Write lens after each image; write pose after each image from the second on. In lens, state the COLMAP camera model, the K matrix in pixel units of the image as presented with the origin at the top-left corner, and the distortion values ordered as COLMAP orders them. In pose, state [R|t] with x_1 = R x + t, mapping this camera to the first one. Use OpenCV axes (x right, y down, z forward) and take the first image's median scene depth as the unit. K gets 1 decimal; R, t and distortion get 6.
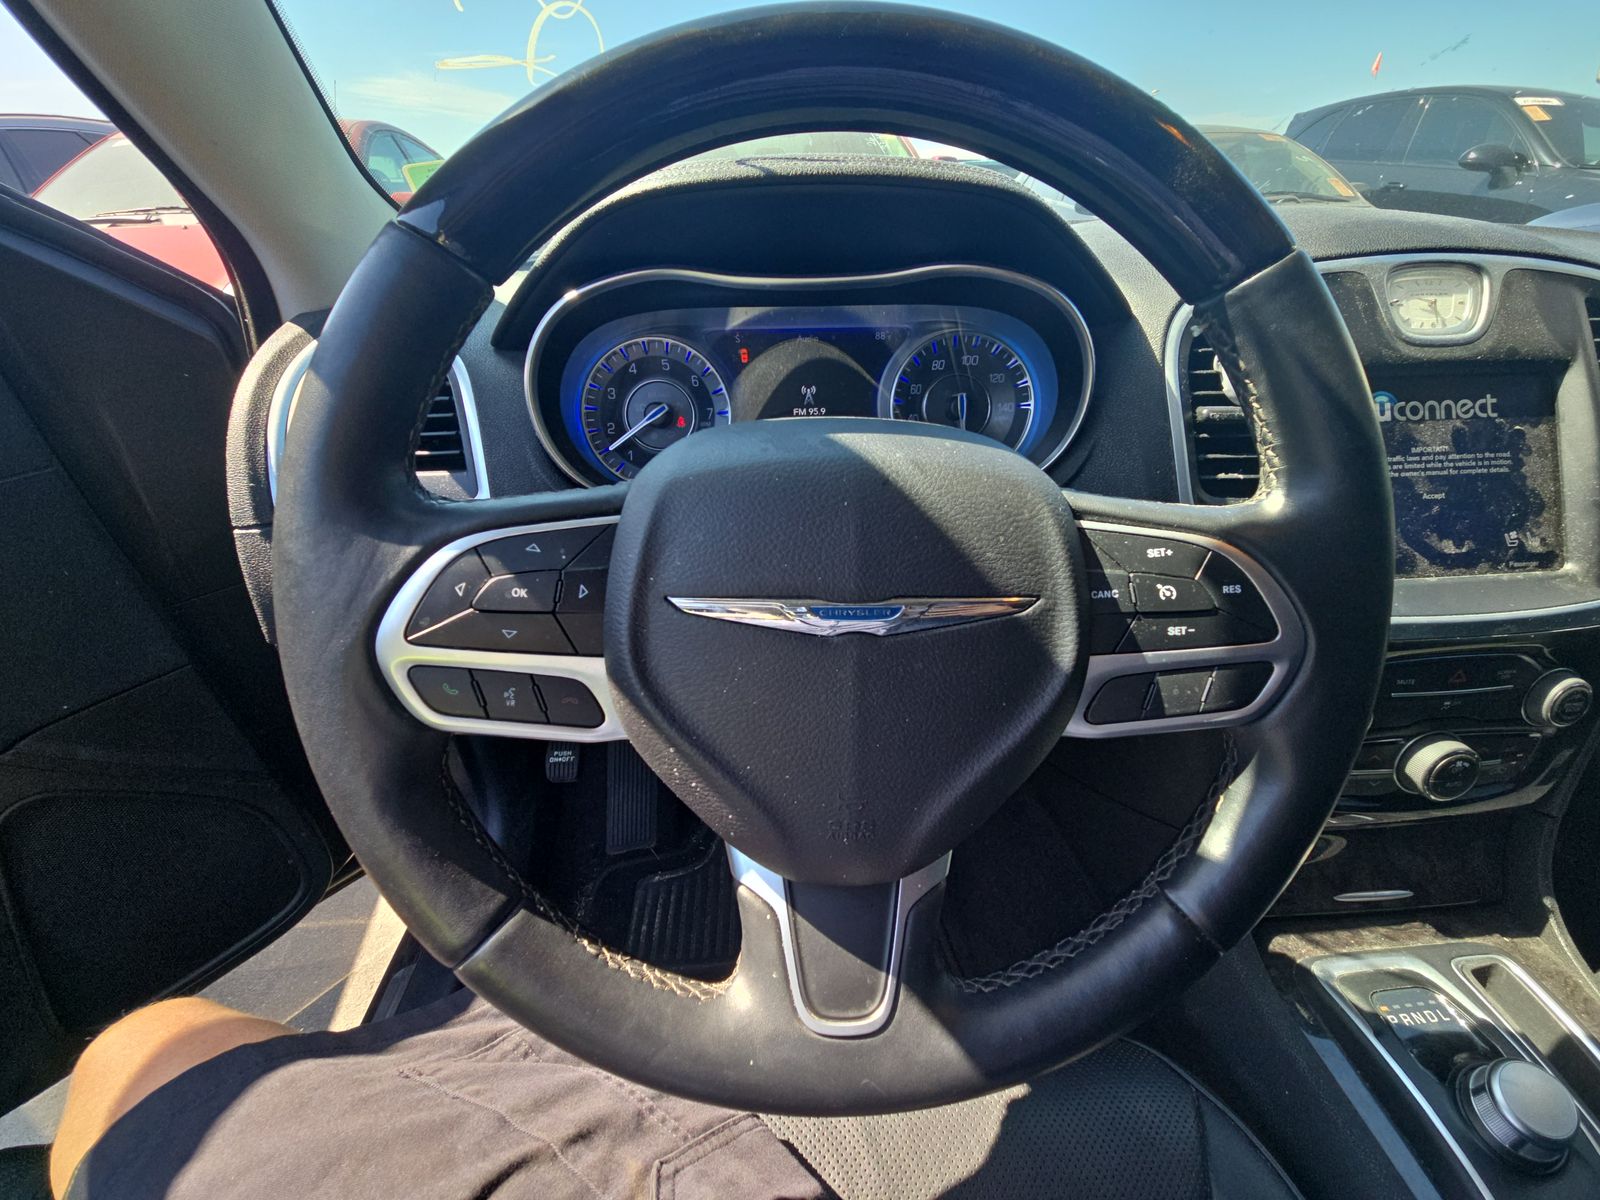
lens RADIAL K [[637.6, 0, 800.0], [0, 637.6, 600.0], [0, 0, 1]] dist [0.022196, -0.011681]
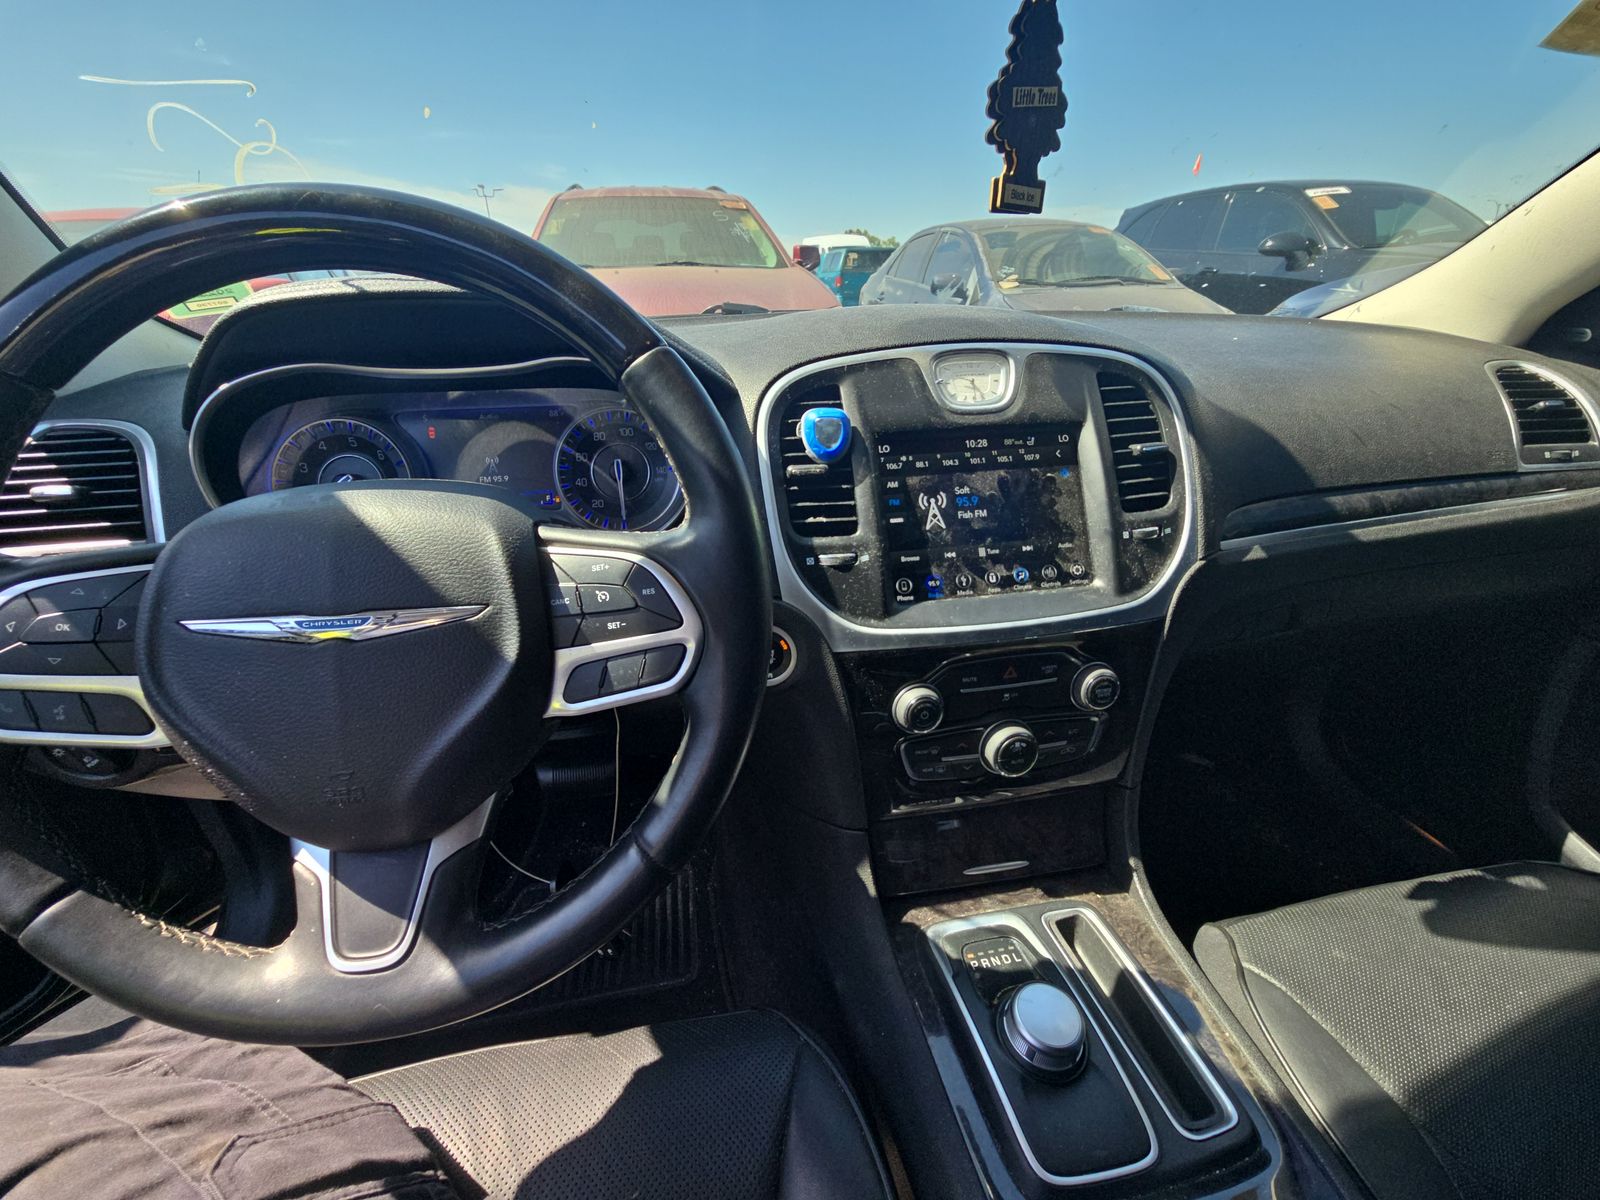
lens RADIAL K [[665.5, 0, 798.2], [0, 665.5, 623.0], [0, 0, 1]] dist [0.015912, -0.006112]
pose [[0.994777, -0.049109, 0.089477, 0.498446], [0.056304, 0.995224, -0.079741, 0.101069], [-0.085134, 0.084363, 0.992792, -0.242176]]
